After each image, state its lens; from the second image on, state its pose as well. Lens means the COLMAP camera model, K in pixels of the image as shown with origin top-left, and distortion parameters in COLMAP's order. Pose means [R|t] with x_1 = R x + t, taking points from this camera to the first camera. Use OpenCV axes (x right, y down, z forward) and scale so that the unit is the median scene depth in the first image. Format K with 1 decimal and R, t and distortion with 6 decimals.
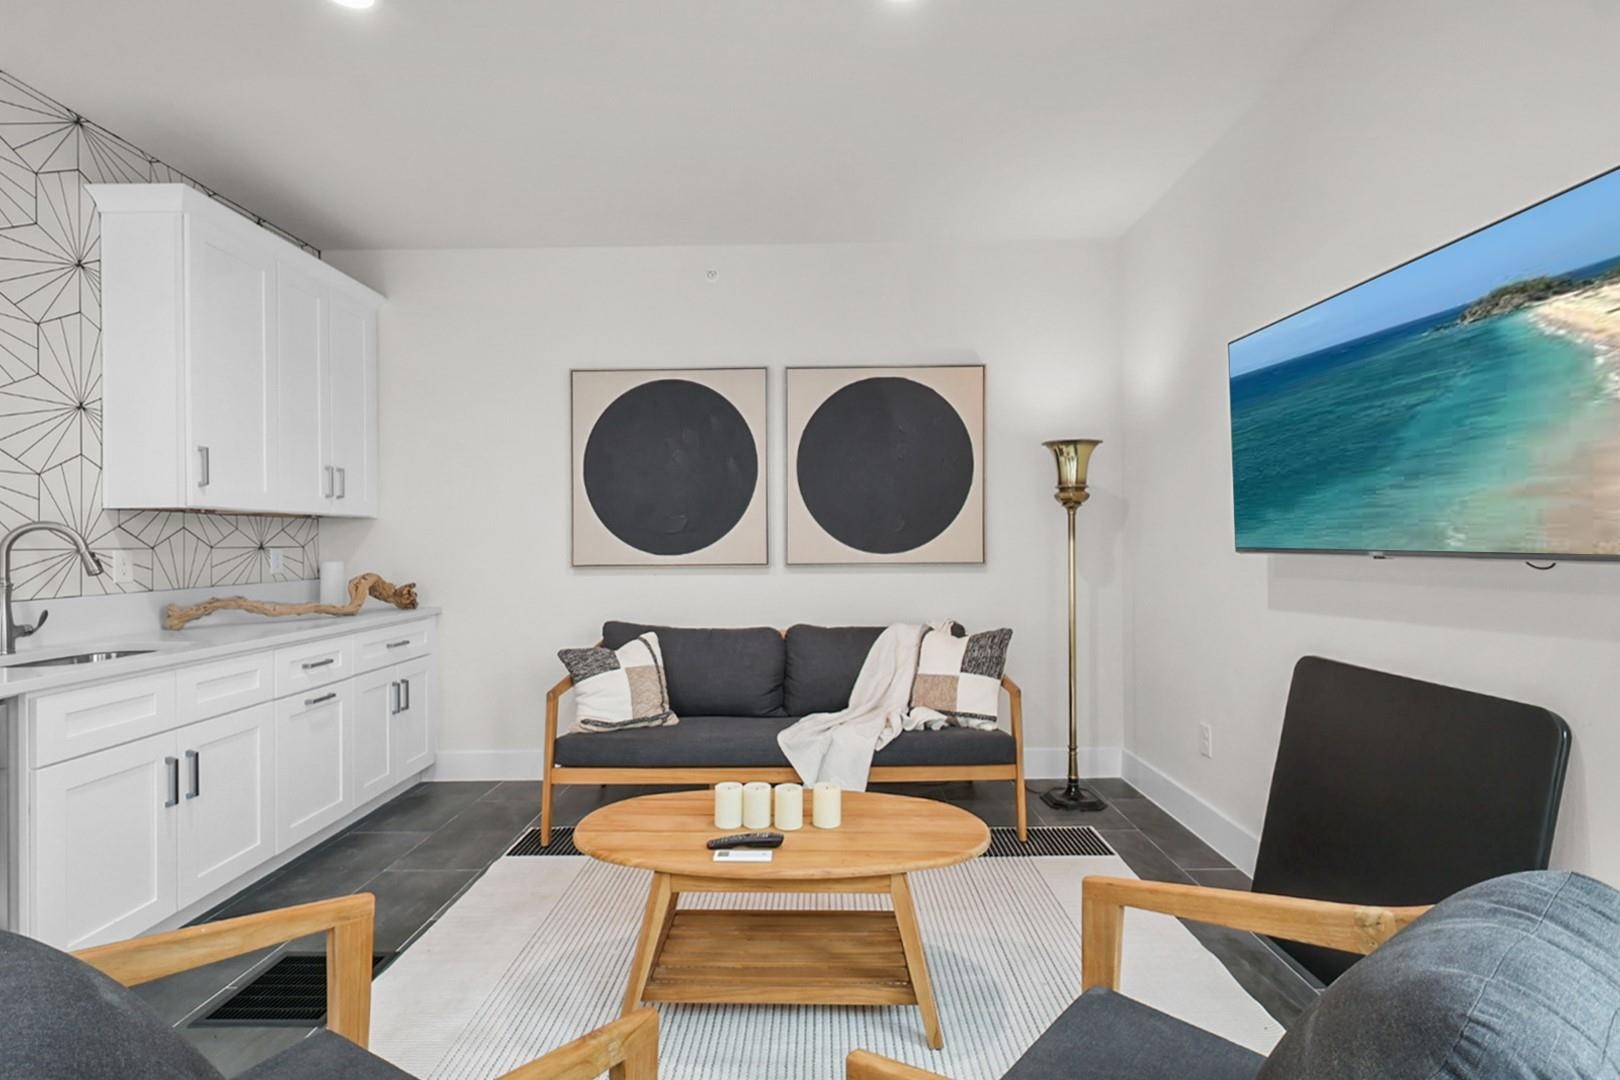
lens RADIAL K [[760.6, 0, 810.0], [0, 760.6, 530.6], [0, 0, 1]] dist [-0.003105, 0.000294]
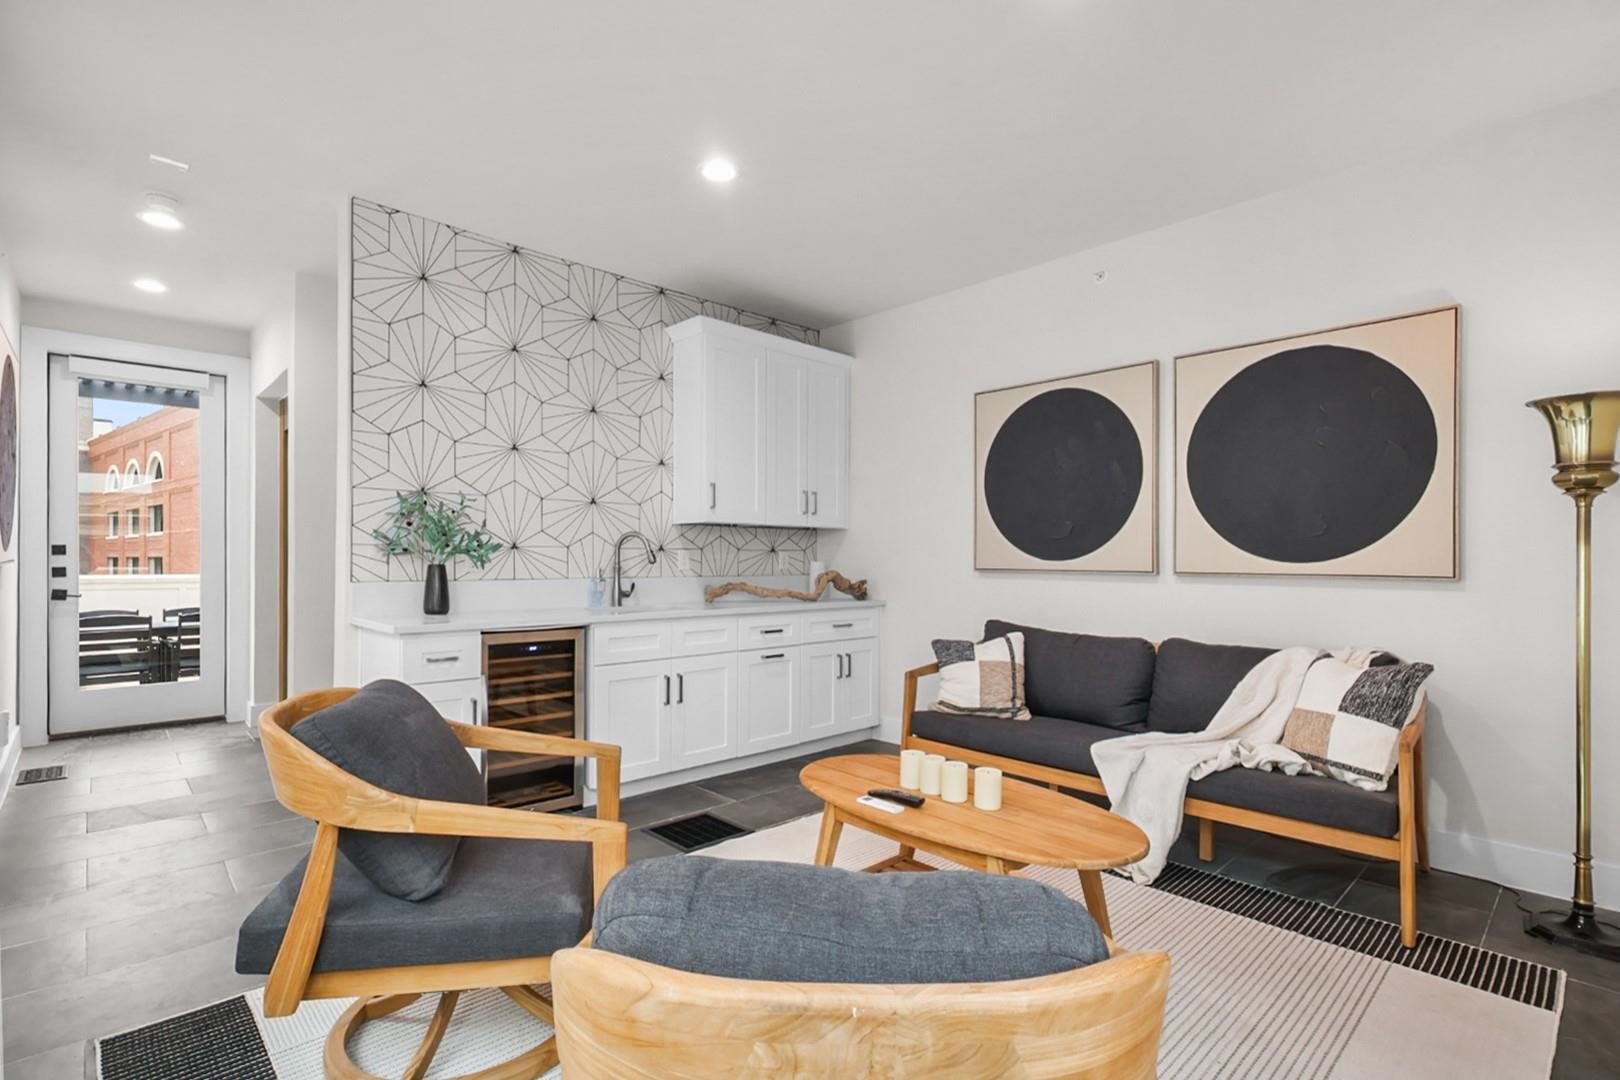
lens RADIAL K [[766.1, 0, 810.0], [0, 766.1, 540.0], [0, 0, 1]] dist [0.002796, 0.001169]
pose [[0.700212, -0.005458, -0.713914, 0.378004], [-0.000518, 0.999967, -0.008153, 0.015382], [0.713935, 0.006078, 0.700186, 0.047853]]
